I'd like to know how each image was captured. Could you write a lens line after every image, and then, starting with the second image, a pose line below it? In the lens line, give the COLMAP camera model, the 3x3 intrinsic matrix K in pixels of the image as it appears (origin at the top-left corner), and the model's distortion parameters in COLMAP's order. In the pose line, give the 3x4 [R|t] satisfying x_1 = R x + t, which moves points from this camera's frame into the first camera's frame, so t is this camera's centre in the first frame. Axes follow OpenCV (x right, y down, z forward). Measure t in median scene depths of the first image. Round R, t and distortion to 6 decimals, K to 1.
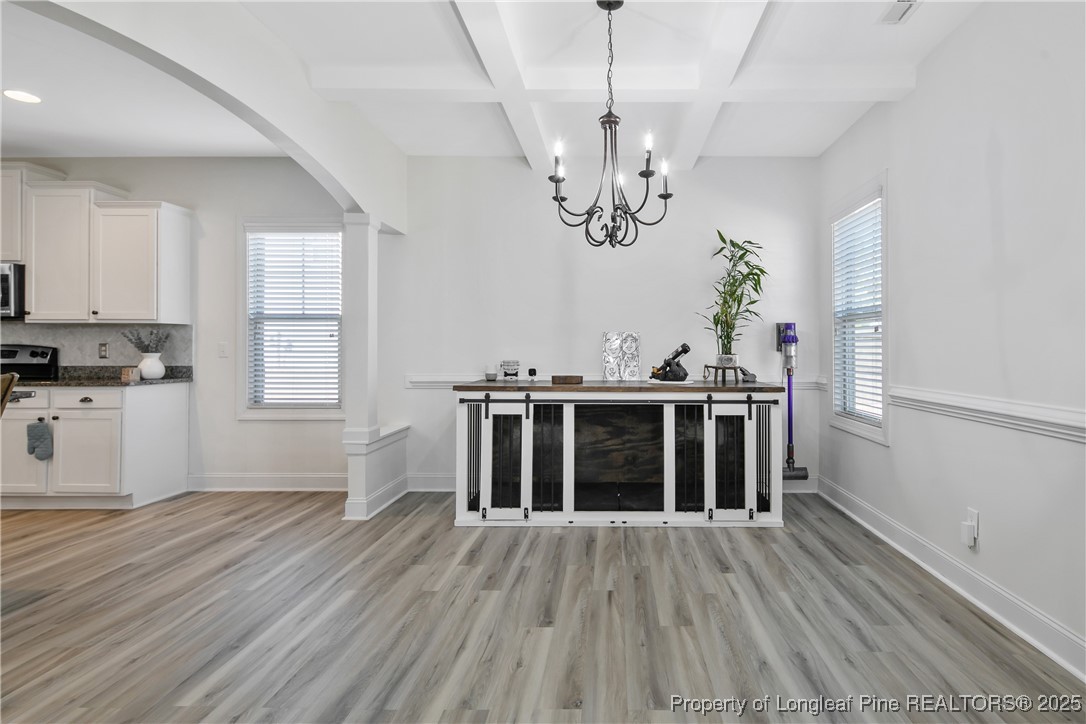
lens RADIAL K [[574.9, 0, 609.8], [0, 574.9, 344.8], [0, 0, 1]] dist [0.005549, -0.001879]
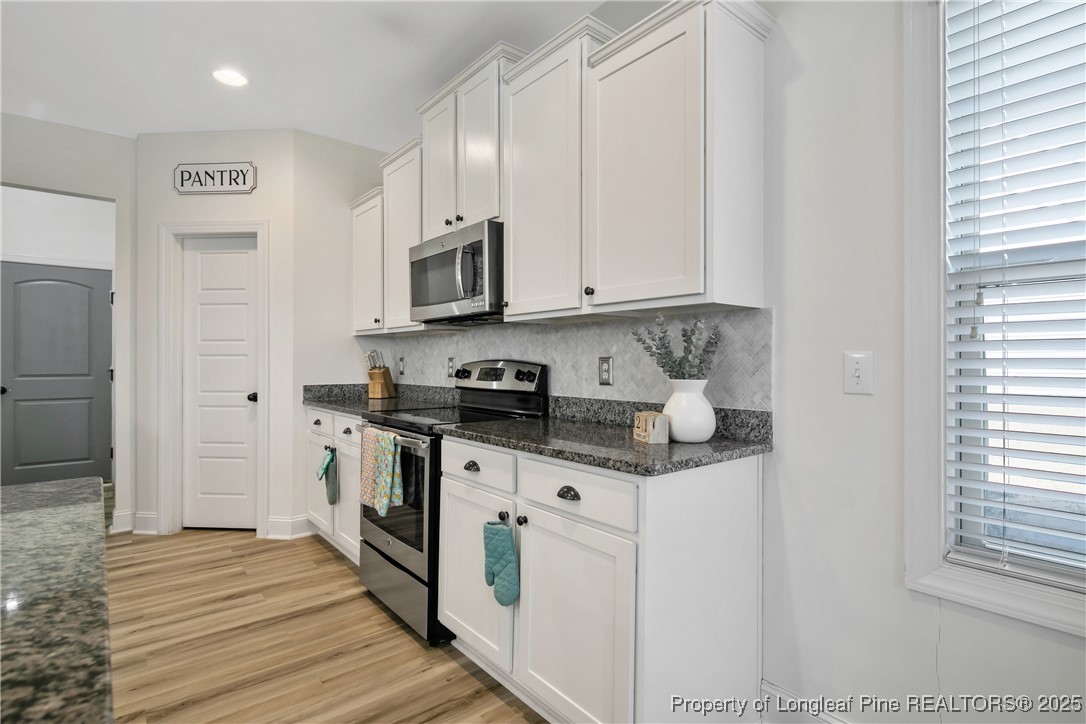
lens RADIAL K [[528.6, 0, 541.2], [0, 528.6, 359.5], [0, 0, 1]] dist [0.004169, -0.005121]
pose [[0.649657, -0.003093, -0.760221, -0.575598], [0.002799, 0.999995, -0.001677, 0.000608], [0.760222, -0.001039, 0.649662, 0.672776]]
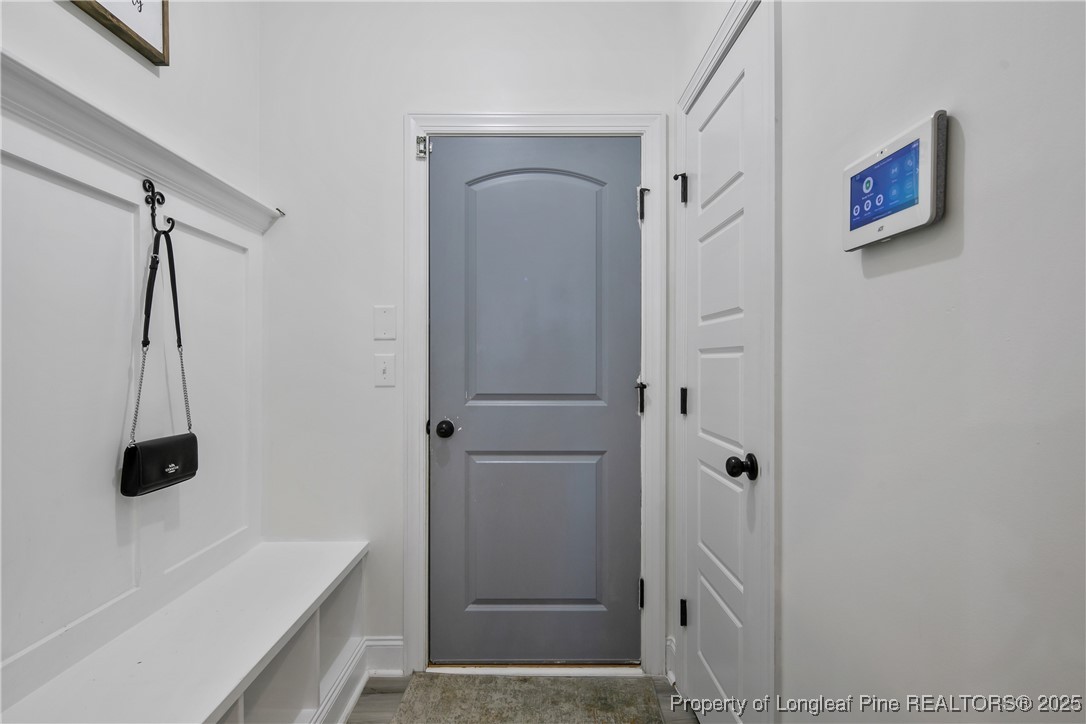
lens RADIAL K [[528.6, 0, 542.7], [0, 528.6, 363.7], [0, 0, 1]] dist [0.004169, -0.005121]
pose [[0.011387, 0.002972, -0.999931, -1.565089], [0.002896, 0.999991, 0.003005, -0.000981], [0.999931, -0.002930, 0.011378, 0.621031]]
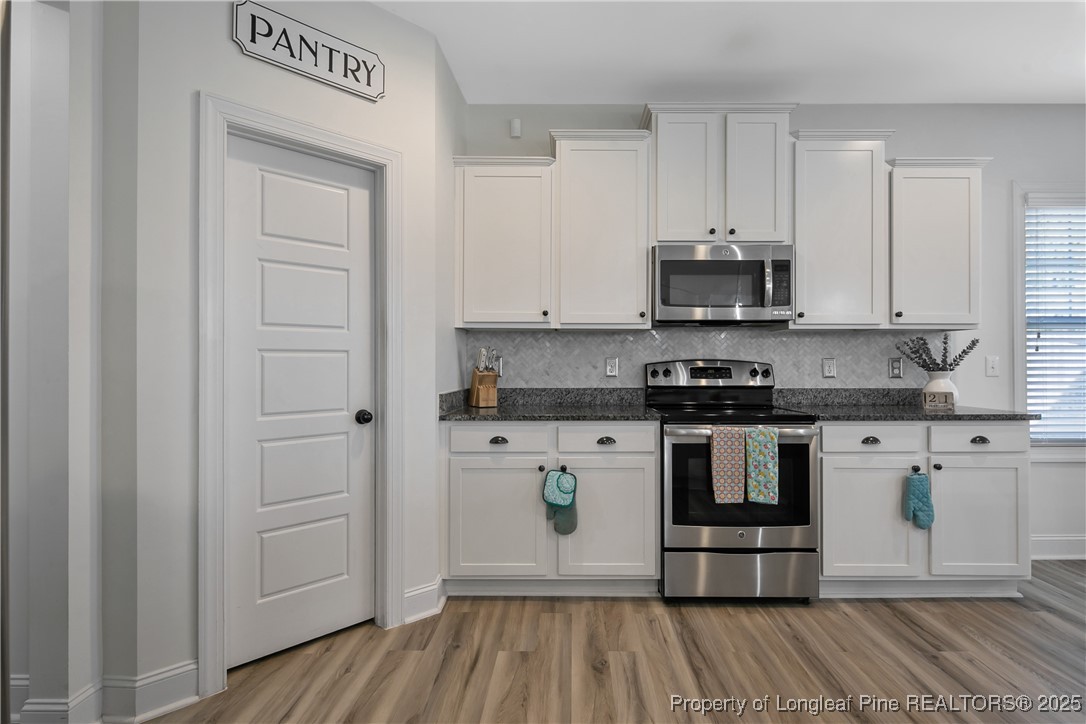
lens RADIAL K [[528.6, 0, 565.3], [0, 528.6, 358.3], [0, 0, 1]] dist [0.004169, -0.005121]
pose [[0.999973, -0.001372, 0.007209, -1.275994], [0.001392, 0.999995, -0.002774, -0.000427], [-0.007206, 0.002784, 0.999970, 0.342751]]
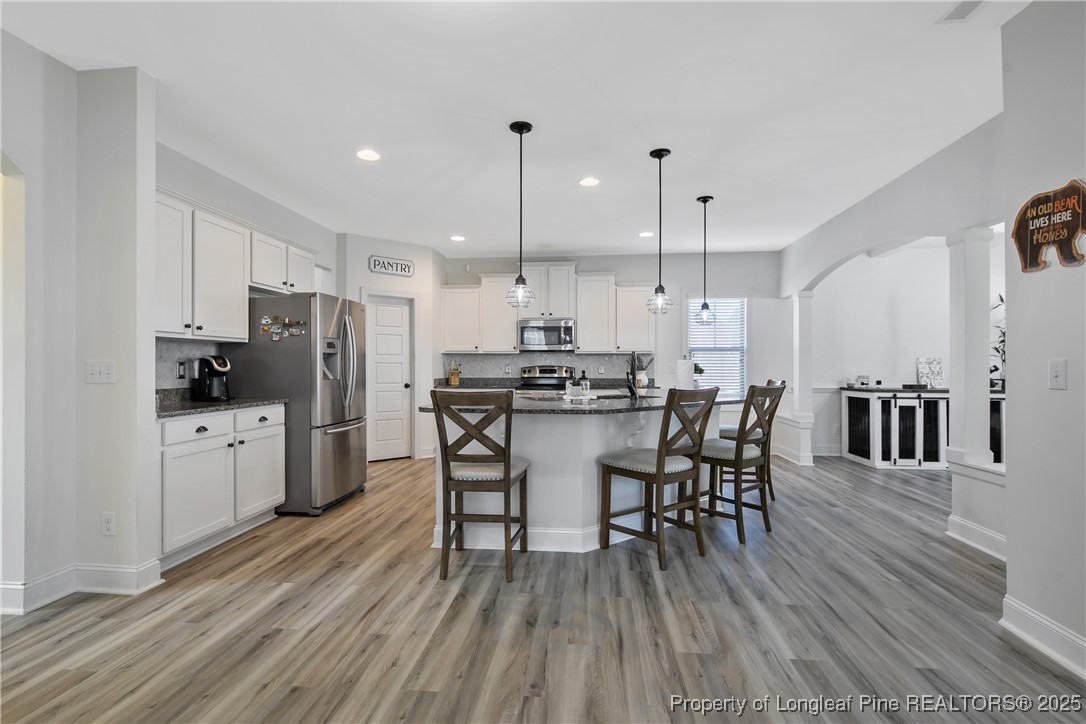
lens RADIAL K [[528.6, 0, 536.9], [0, 528.6, 365.8], [0, 0, 1]] dist [0.004169, -0.005121]
pose [[0.995956, -0.000236, -0.089842, -0.970060], [0.000460, 0.999997, 0.002471, -0.004618], [0.089841, -0.002503, 0.995953, -0.593426]]
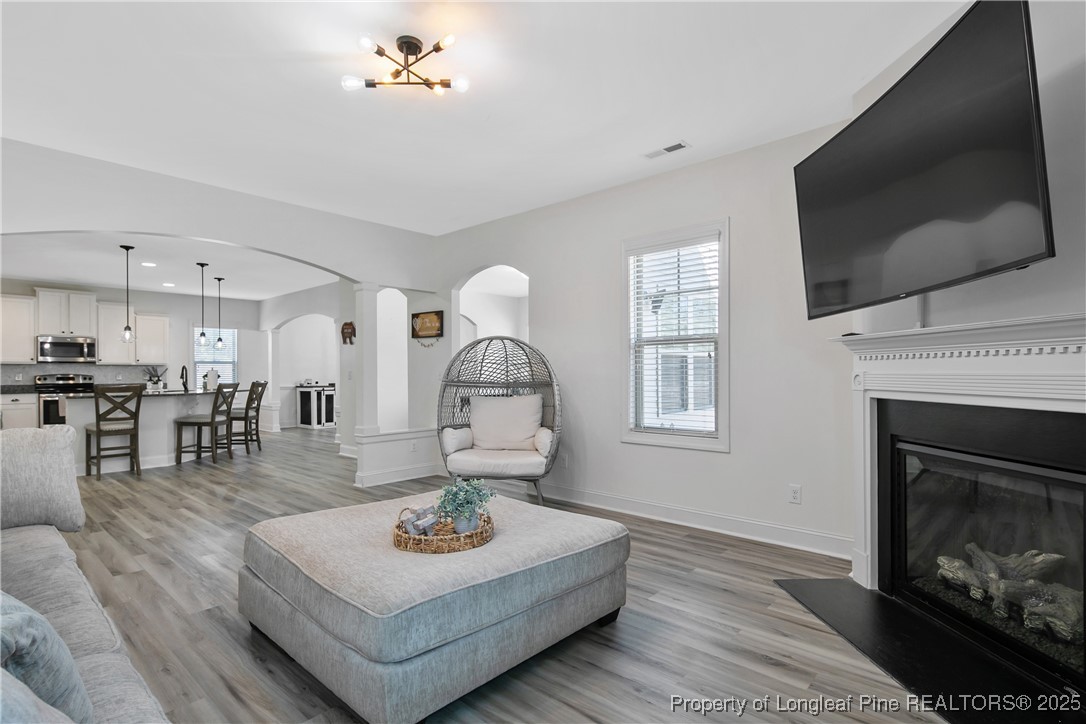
lens RADIAL K [[555.1, 0, 537.0], [0, 555.1, 372.6], [0, 0, 1]] dist [0.014875, -0.002241]
pose [[0.678230, -0.004384, 0.734837, -1.426343], [0.003638, 0.999990, 0.002608, -0.005864], [-0.734841, 0.000904, 0.678239, -1.686975]]
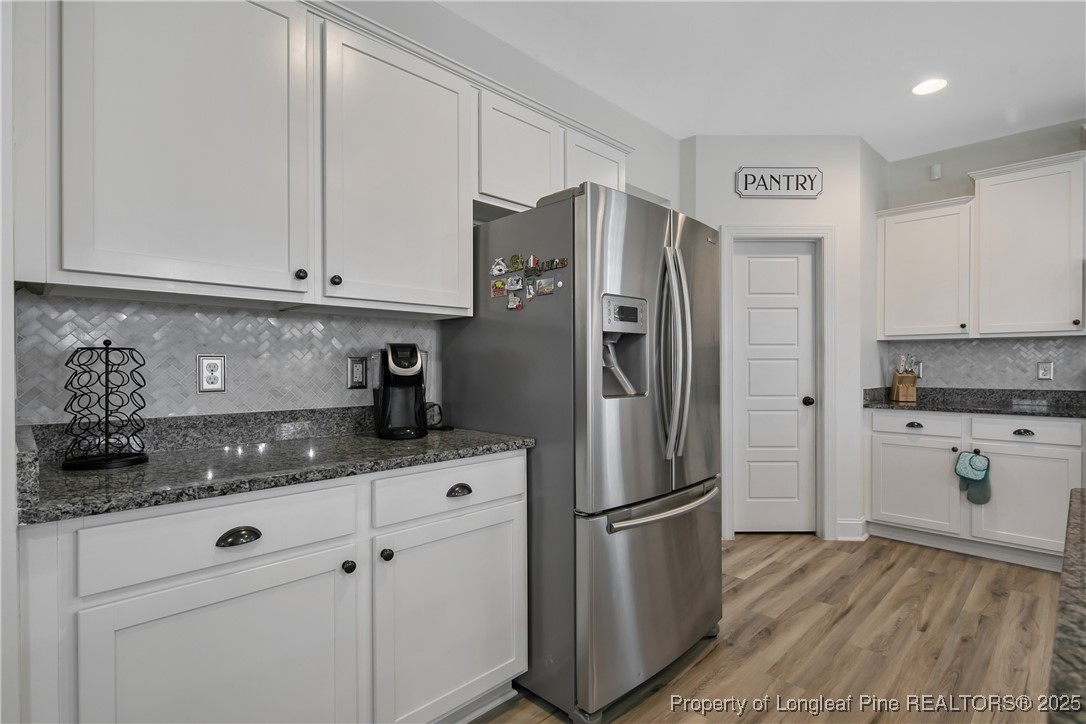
lens RADIAL K [[528.6, 0, 539.1], [0, 528.6, 367.8], [0, 0, 1]] dist [0.004169, -0.005121]
pose [[0.712688, 0.000919, -0.701481, -1.195299], [0.003664, 0.999981, 0.005033, -0.001398], [0.701472, -0.006157, 0.712671, -0.003257]]
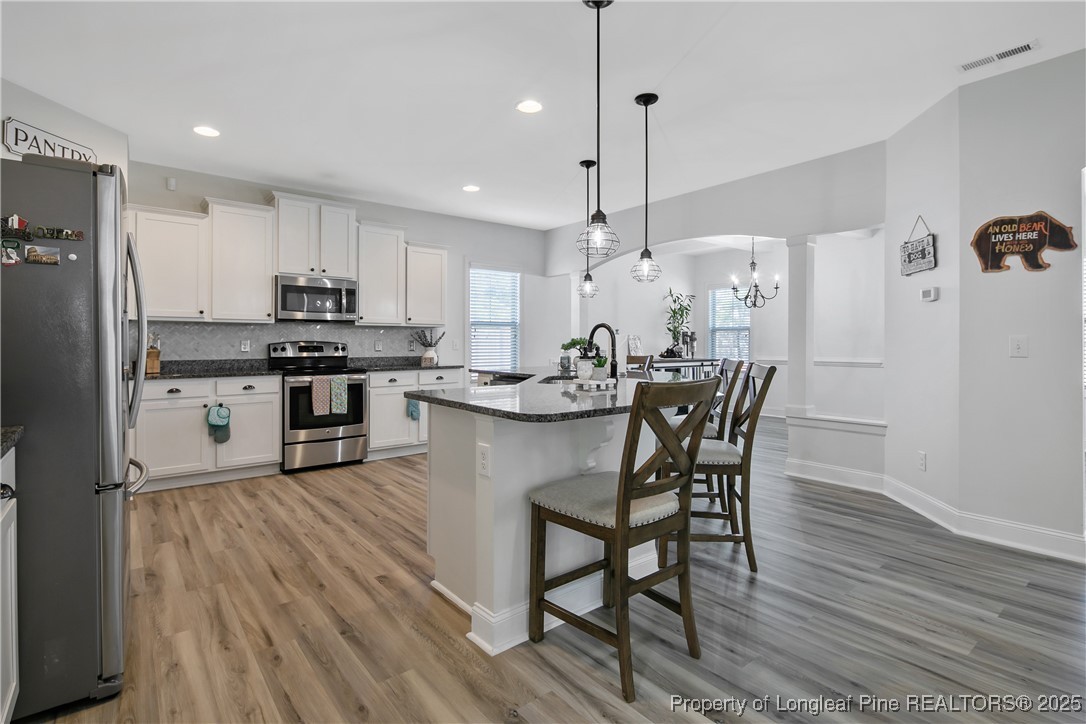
lens RADIAL K [[528.6, 0, 541.4], [0, 528.6, 342.5], [0, 0, 1]] dist [0.004169, -0.005121]
pose [[0.770640, -0.001374, 0.637270, -1.439178], [-0.001199, 0.999993, 0.003606, -0.002472], [-0.637270, -0.003543, 0.770632, -0.211656]]
